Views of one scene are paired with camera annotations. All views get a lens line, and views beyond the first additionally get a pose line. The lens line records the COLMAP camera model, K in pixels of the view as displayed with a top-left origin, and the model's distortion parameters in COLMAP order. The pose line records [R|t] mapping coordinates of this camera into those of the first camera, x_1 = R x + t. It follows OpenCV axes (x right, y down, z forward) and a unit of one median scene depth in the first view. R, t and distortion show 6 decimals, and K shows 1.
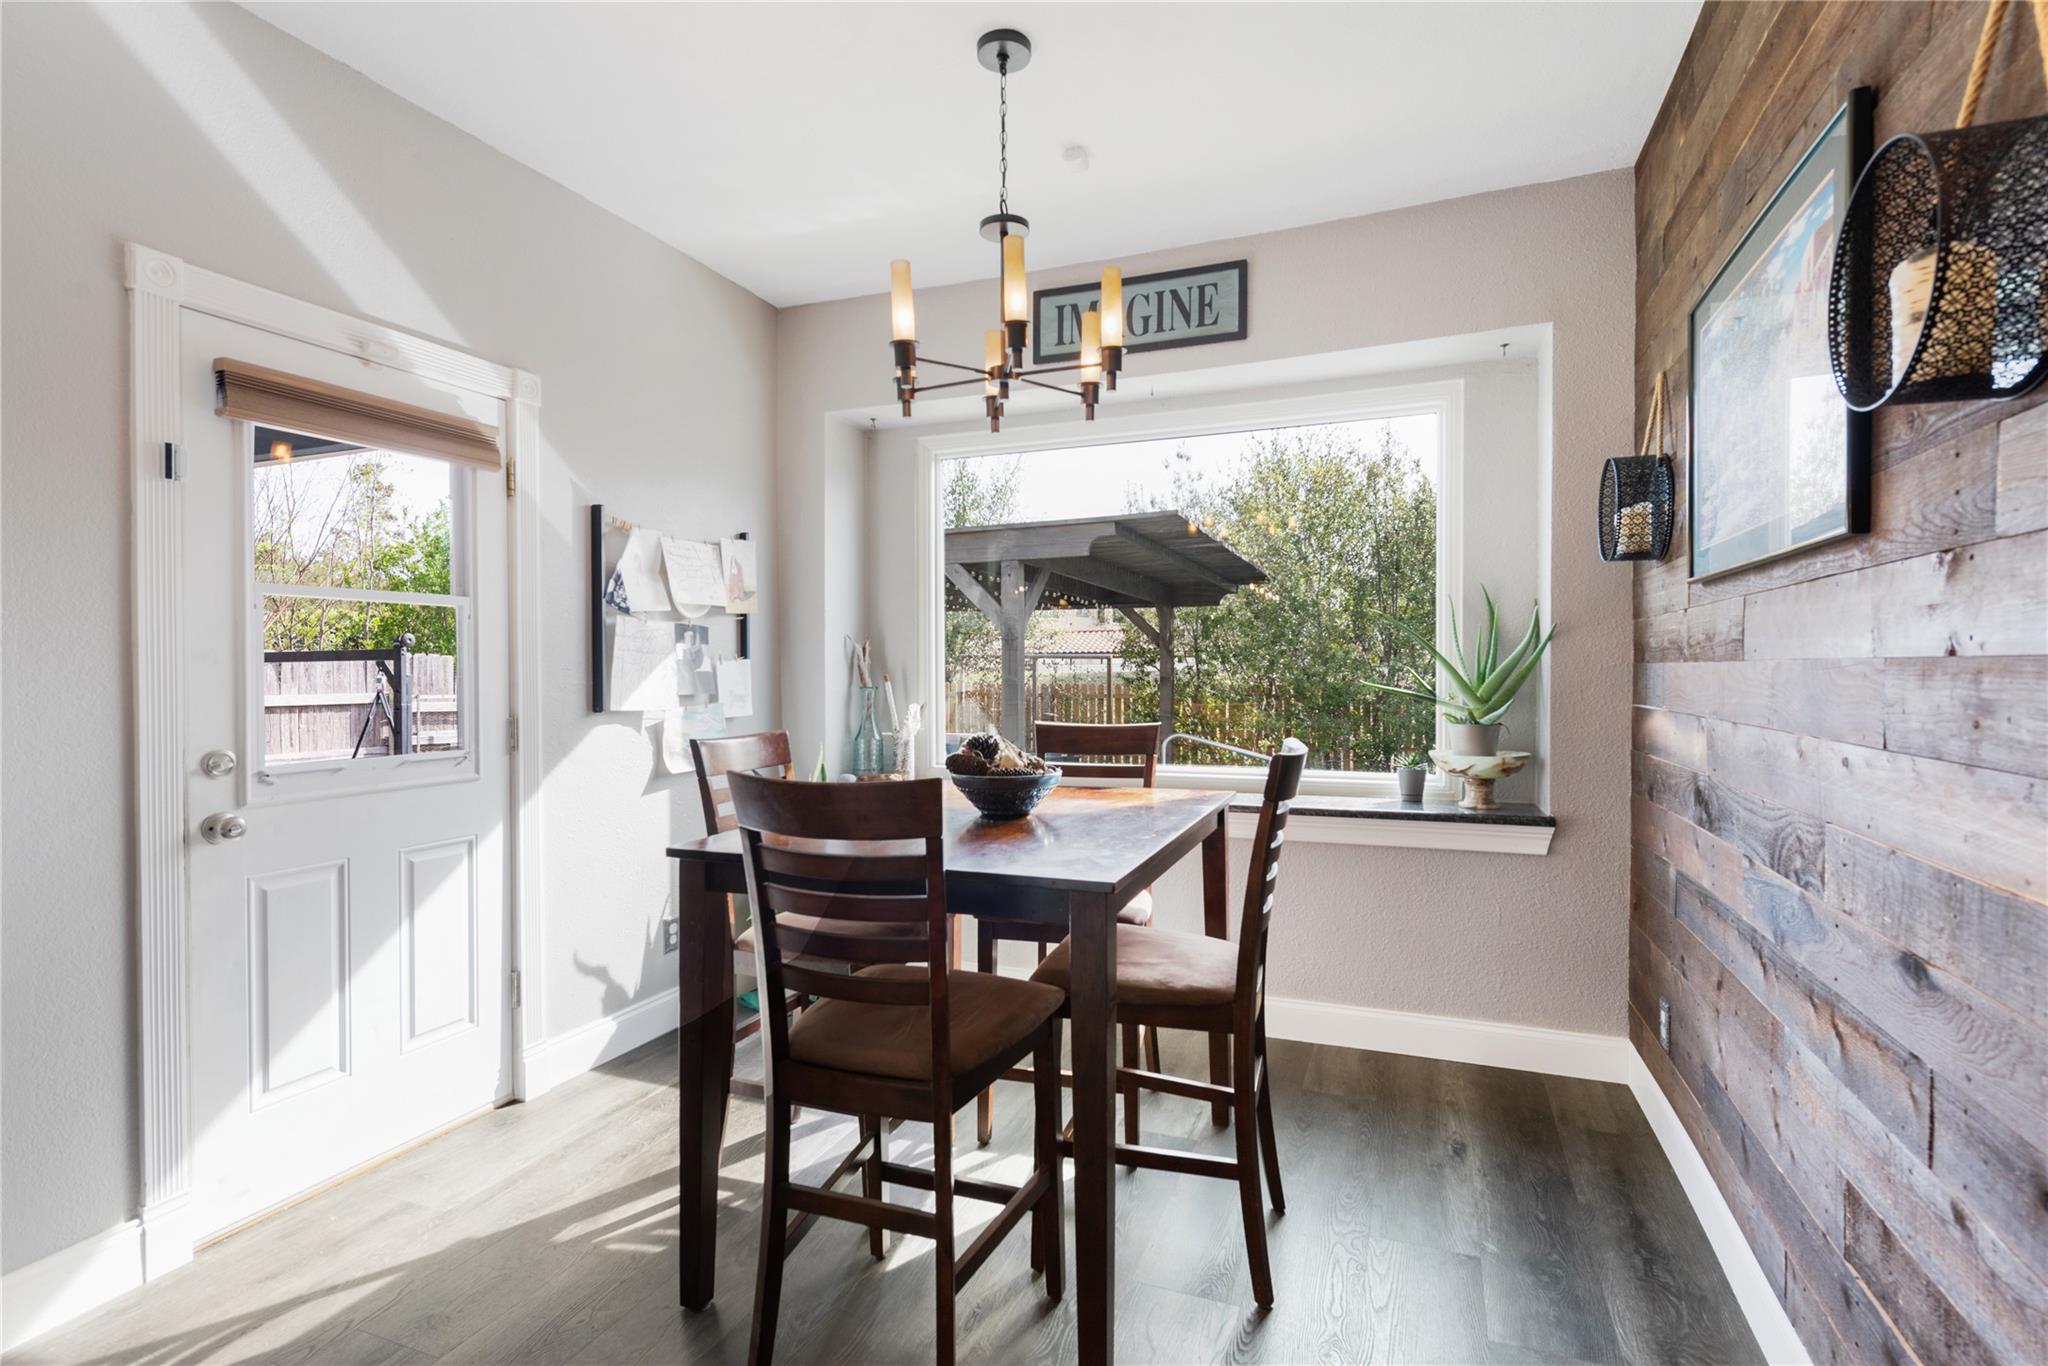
lens RADIAL K [[991.4, 0, 1023.2], [0, 991.4, 686.3], [0, 0, 1]] dist [0.021368, 0.000176]
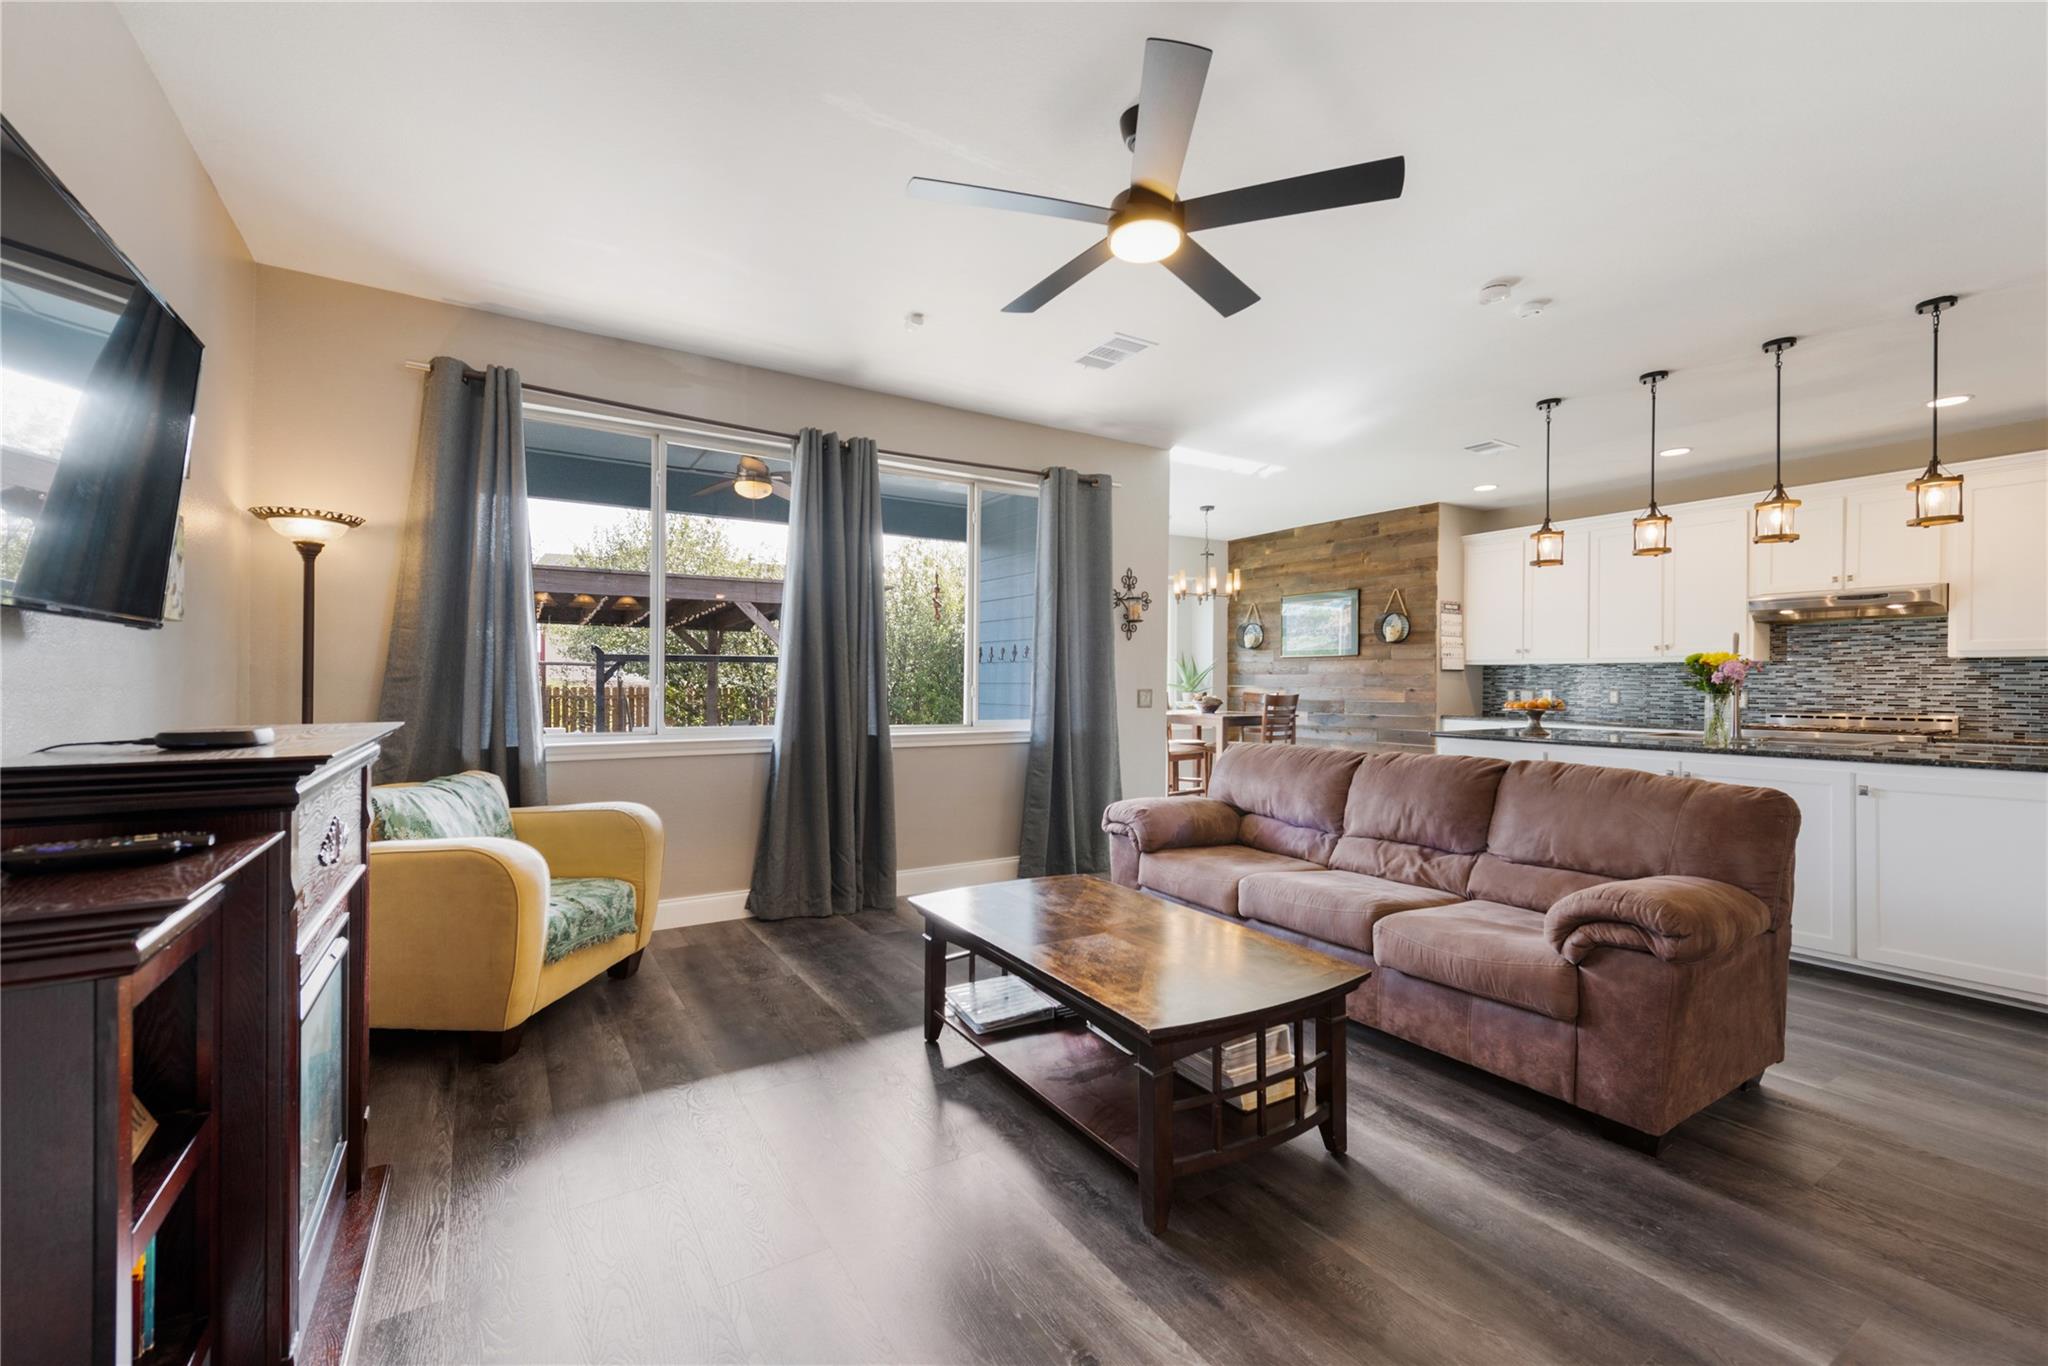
lens RADIAL K [[842.2, 0, 1035.8], [0, 842.2, 686.8], [0, 0, 1]] dist [0.009161, -0.002711]
pose [[0.589399, 0.001980, 0.807840, -1.995759], [0.007723, 0.999937, -0.008086, 0.034378], [-0.807805, 0.011004, 0.589347, -0.226006]]
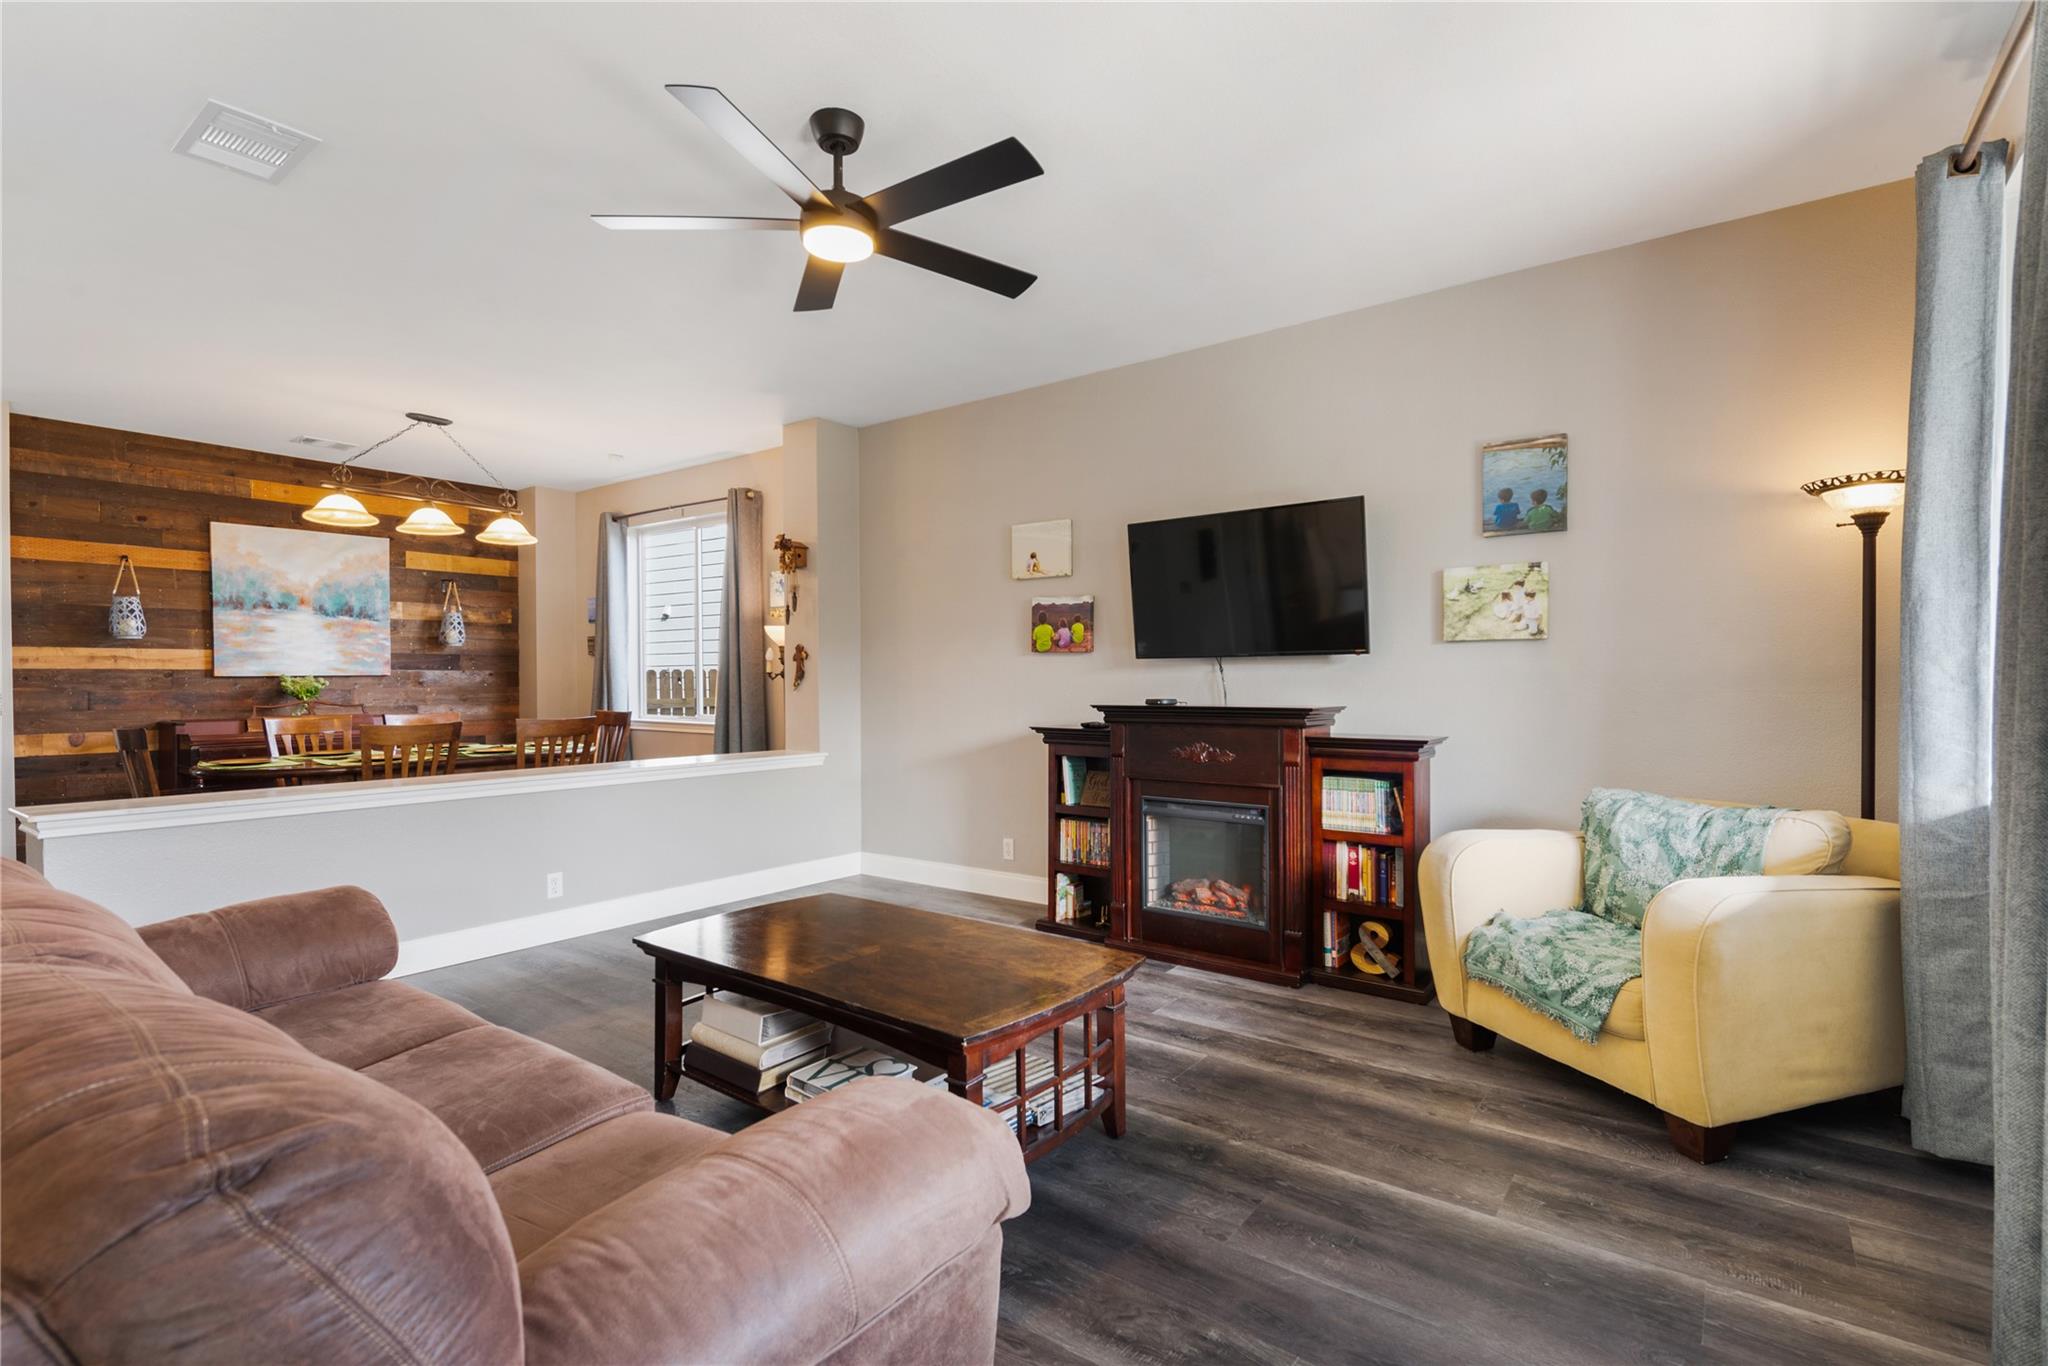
lens RADIAL K [[948.0, 0, 1031.1], [0, 948.0, 684.1], [0, 0, 1]] dist [0.004926, -0.002829]
pose [[-0.266558, 0.005632, -0.963802, -0.734921], [-0.011320, 0.999896, 0.008974, 0.017877], [0.963752, 0.013302, -0.266467, 0.436424]]
